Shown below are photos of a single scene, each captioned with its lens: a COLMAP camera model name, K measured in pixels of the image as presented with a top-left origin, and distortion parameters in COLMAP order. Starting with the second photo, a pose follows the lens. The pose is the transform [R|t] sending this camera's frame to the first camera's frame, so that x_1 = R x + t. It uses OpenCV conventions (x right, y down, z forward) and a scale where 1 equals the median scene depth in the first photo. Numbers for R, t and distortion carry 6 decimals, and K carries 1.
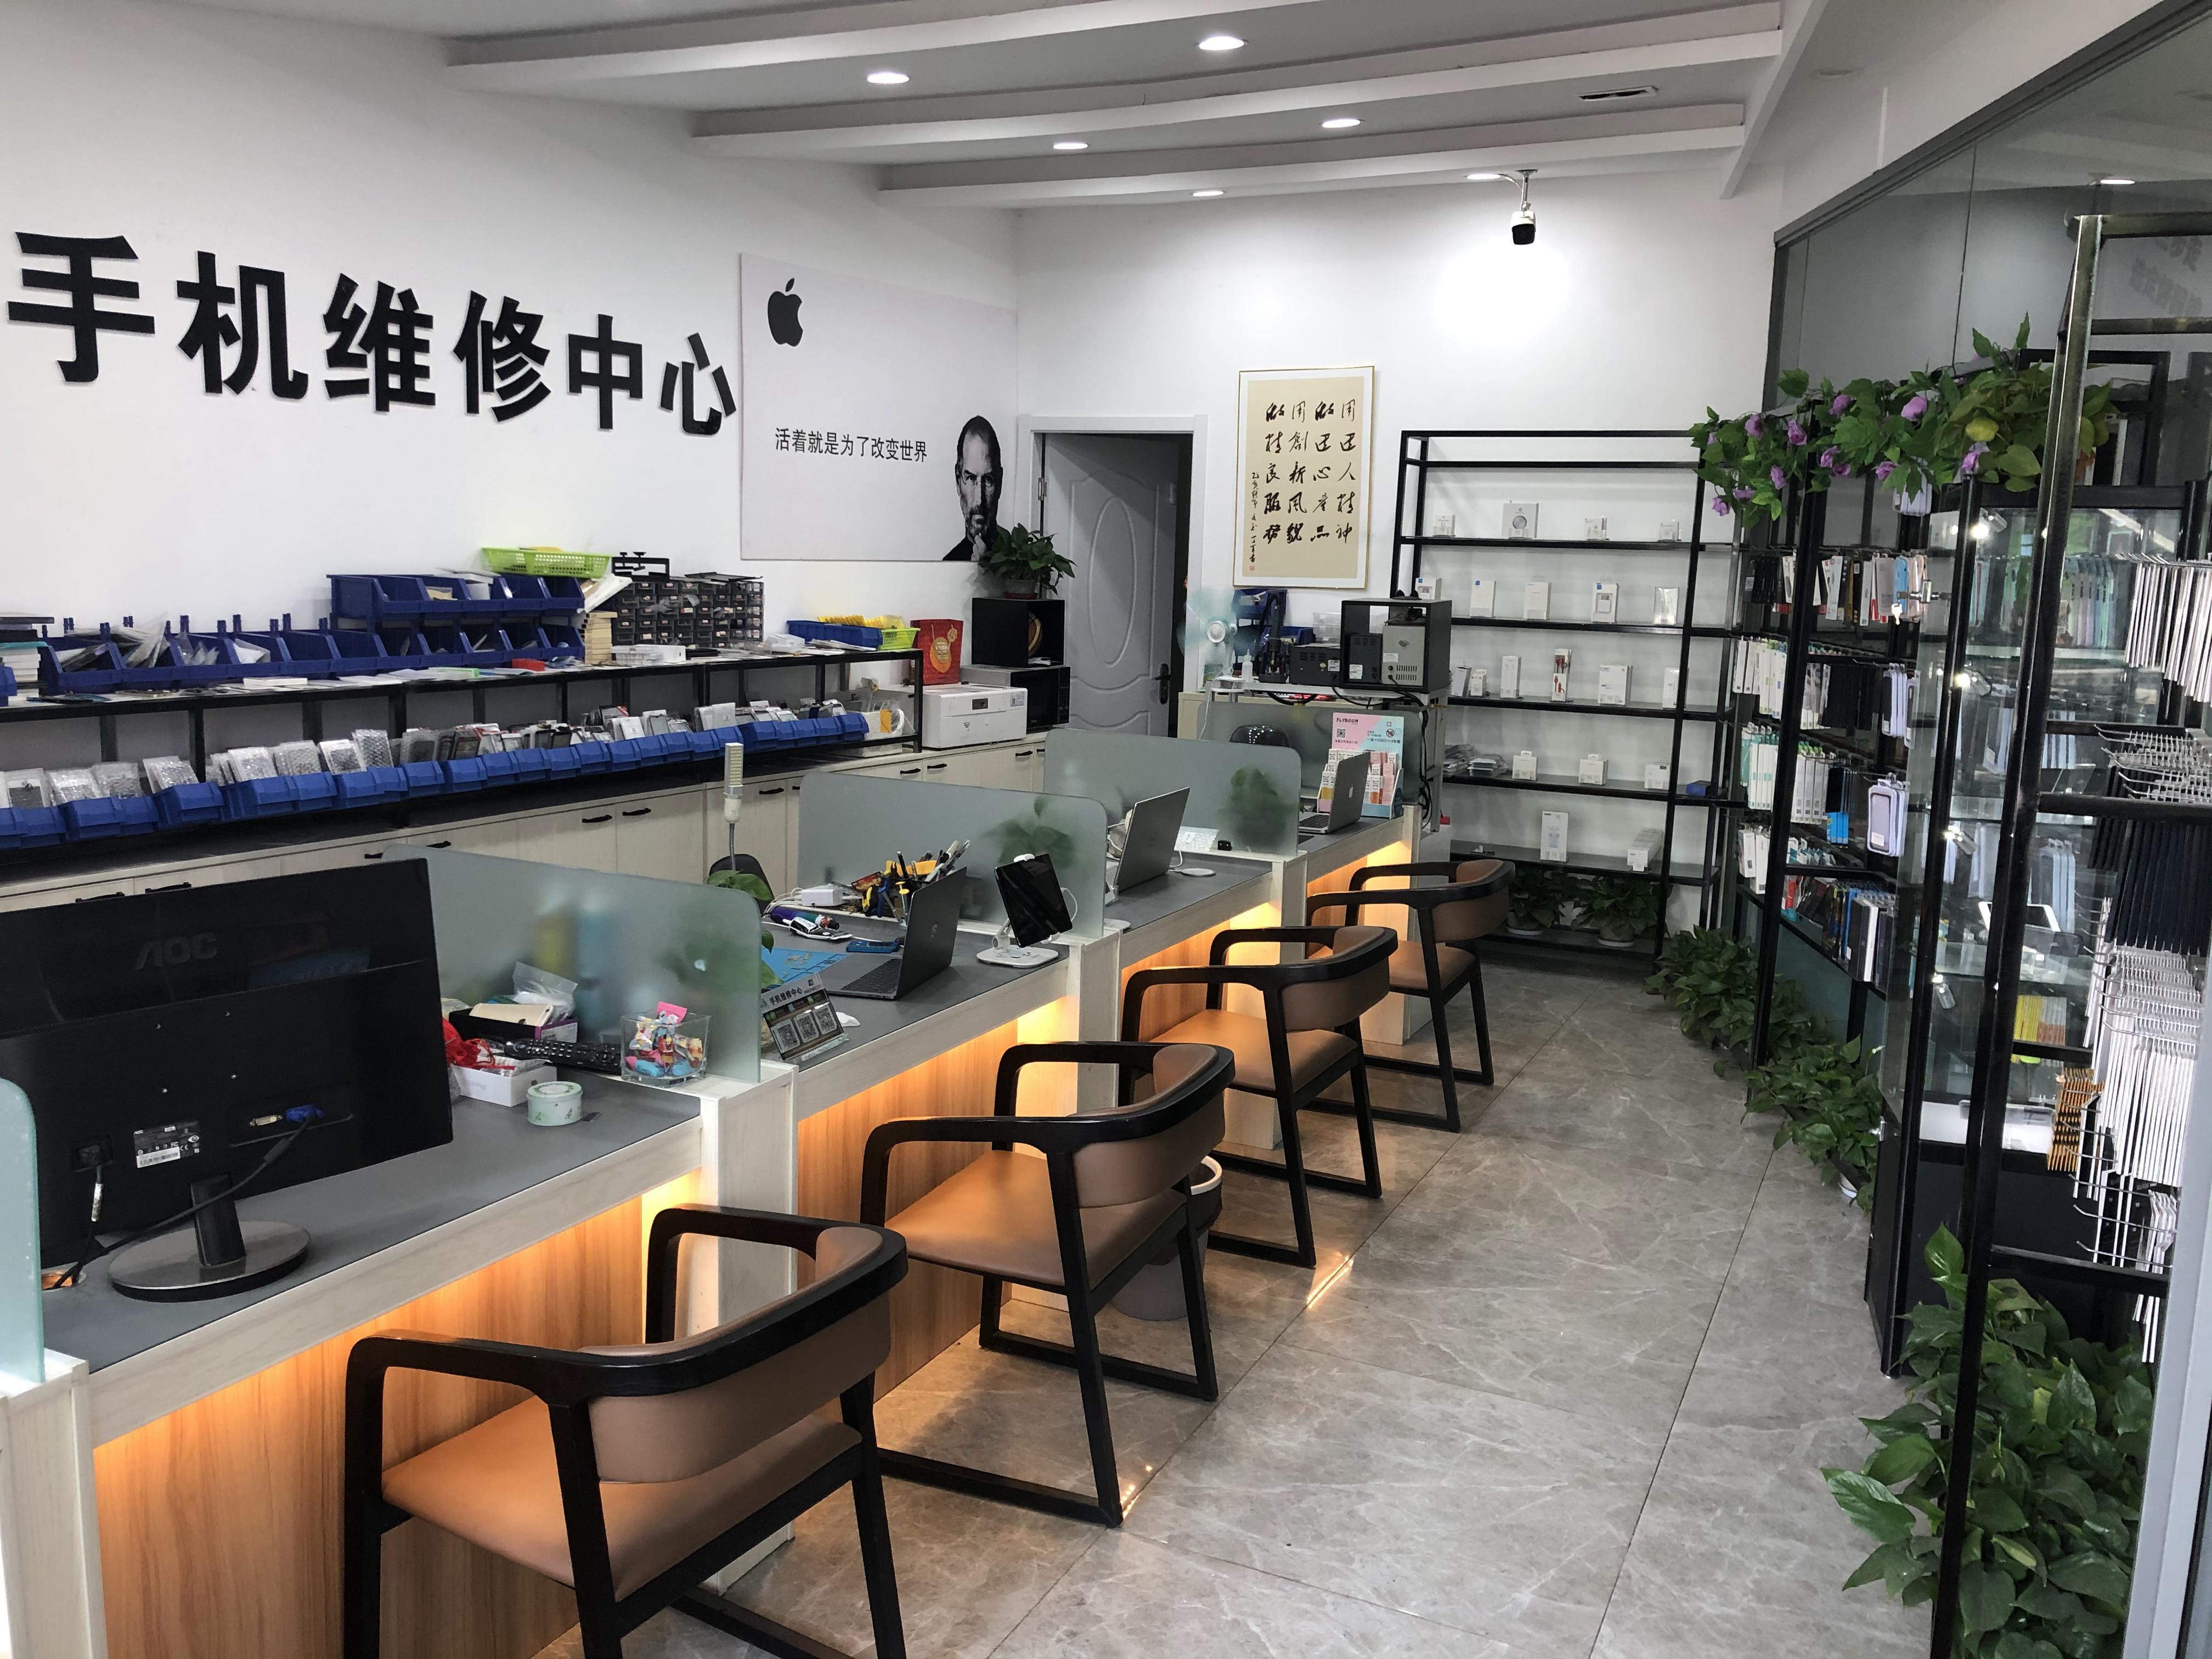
lens RADIAL K [[1780.6, 0, 1141.7], [0, 1780.6, 822.8], [0, 0, 1]] dist [0.033644, -0.016269]
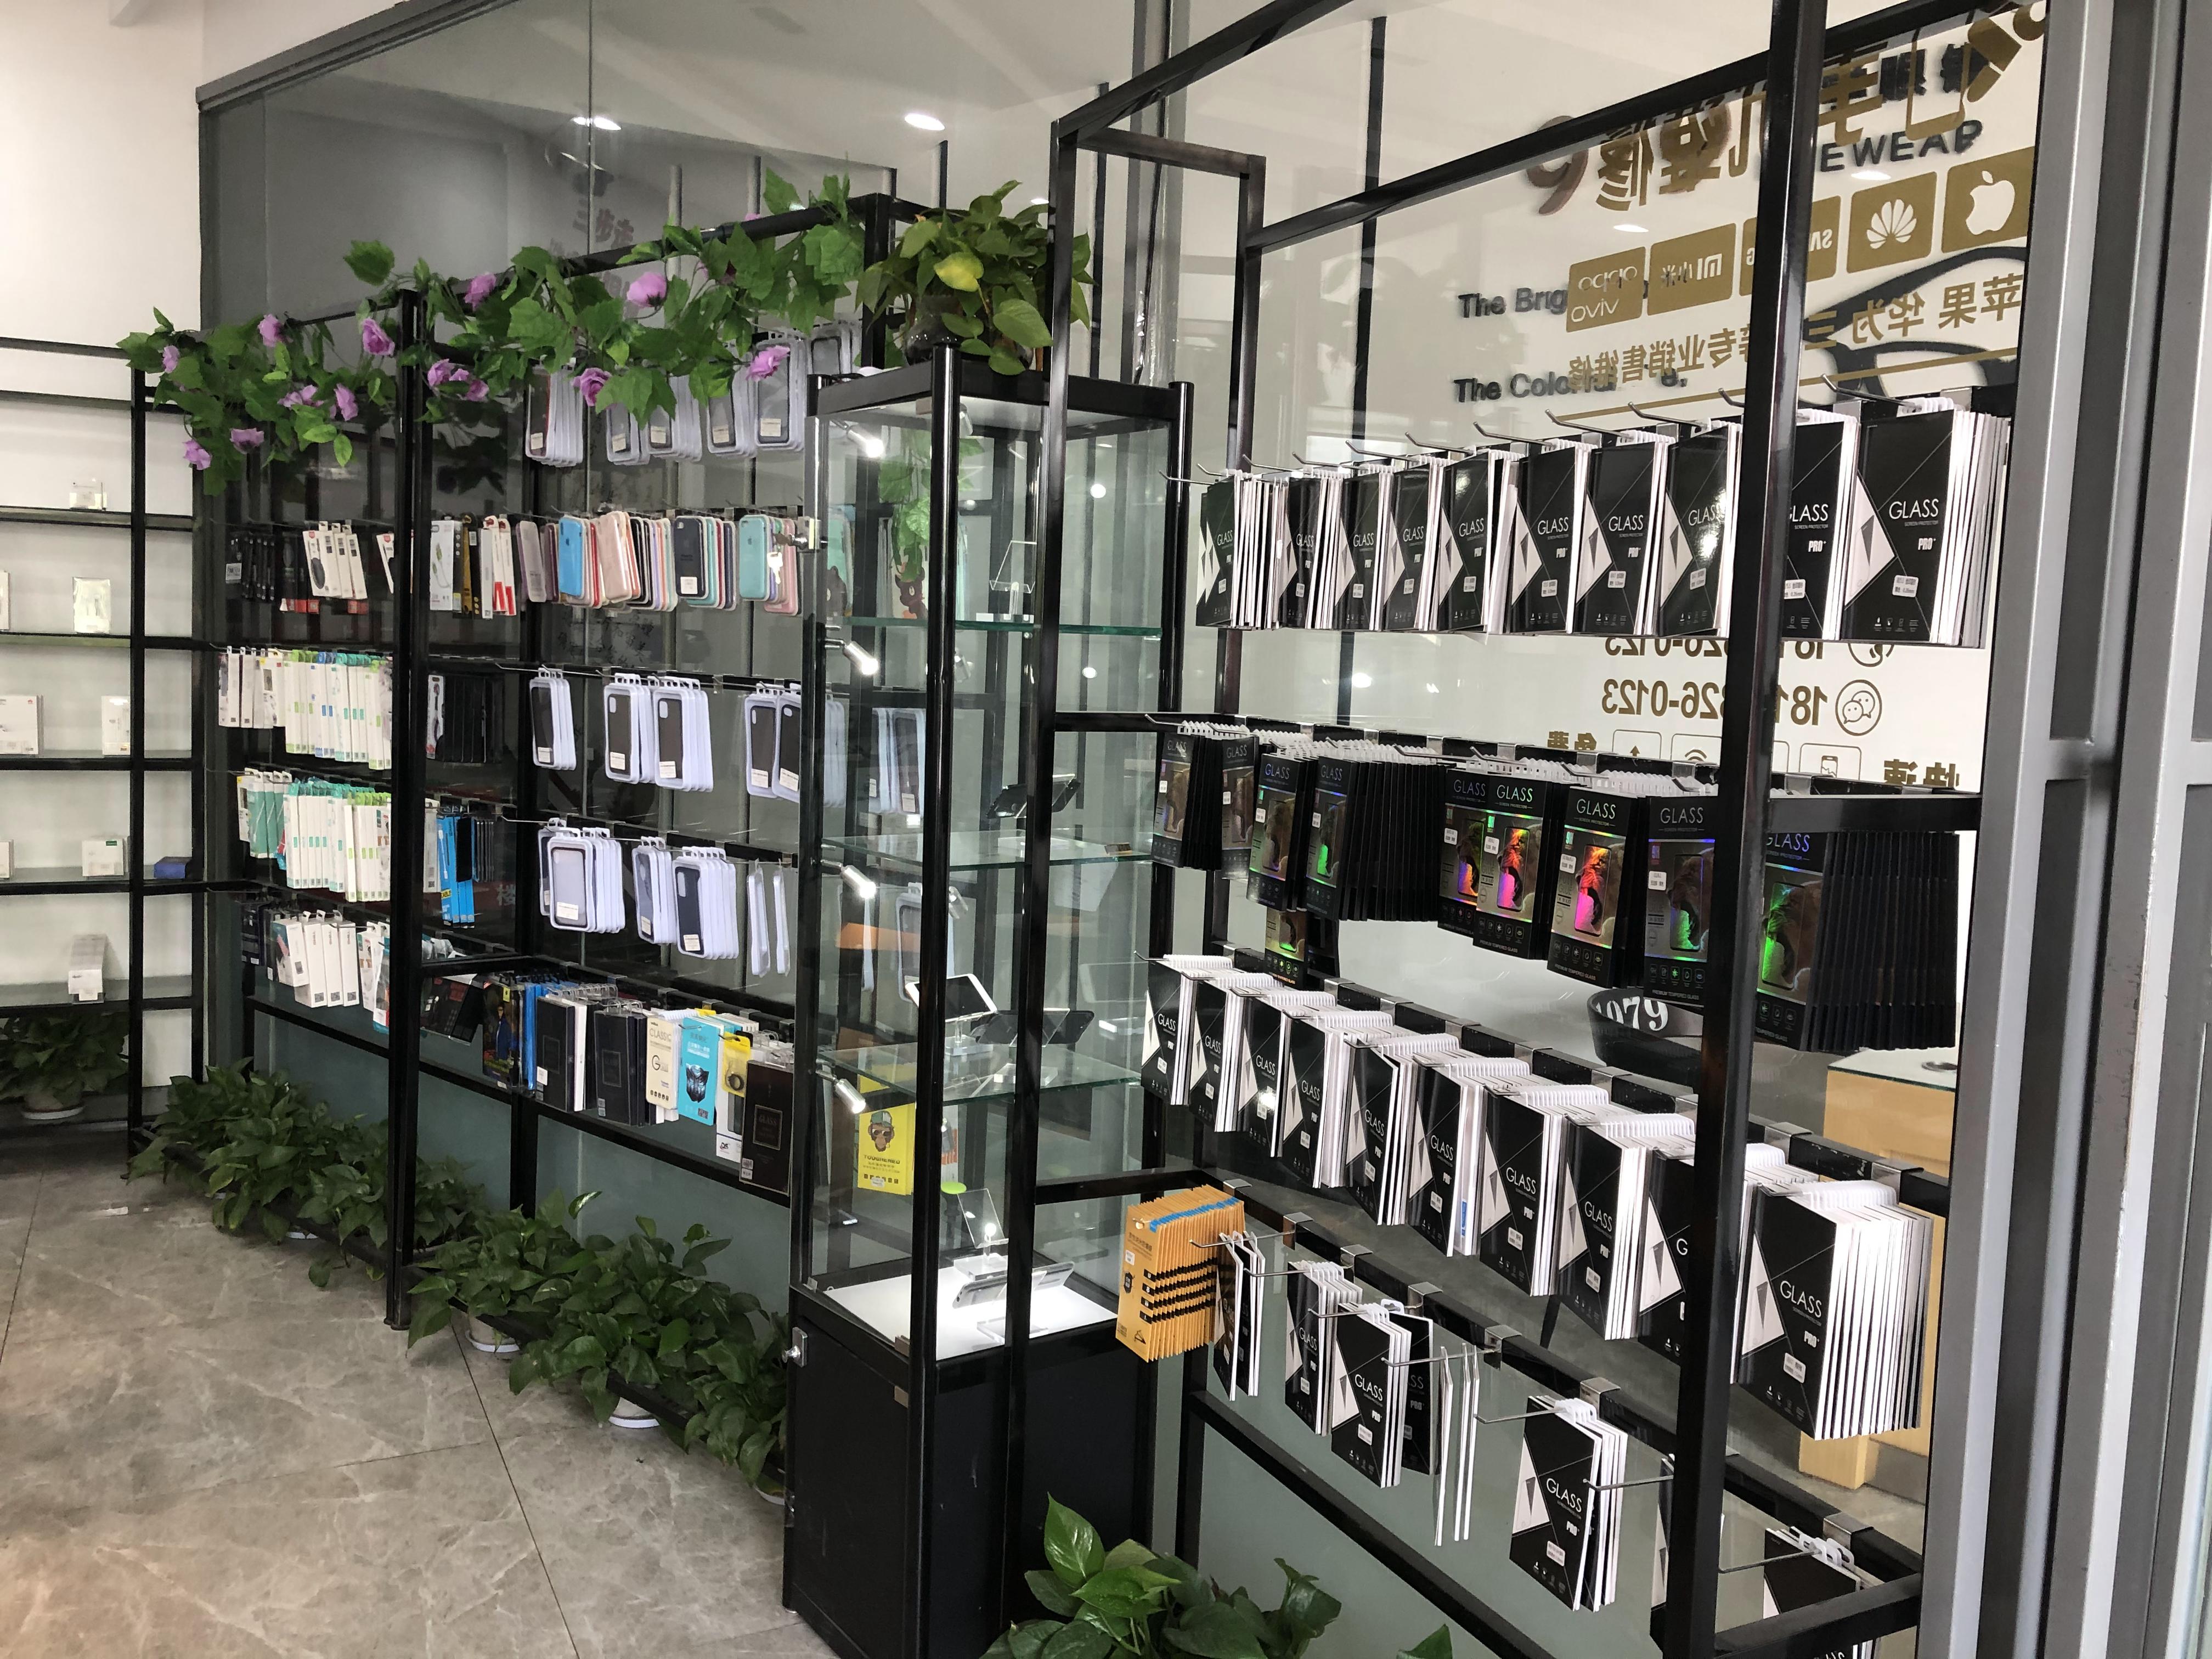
lens RADIAL K [[1780.6, 0, 1141.7], [0, 1780.6, 822.8], [0, 0, 1]] dist [0.033644, -0.016269]
pose [[0.606570, -0.075243, 0.791461, -0.009377], [0.100170, 0.994811, 0.017805, -0.010018], [-0.788694, 0.068481, 0.610960, 0.235686]]
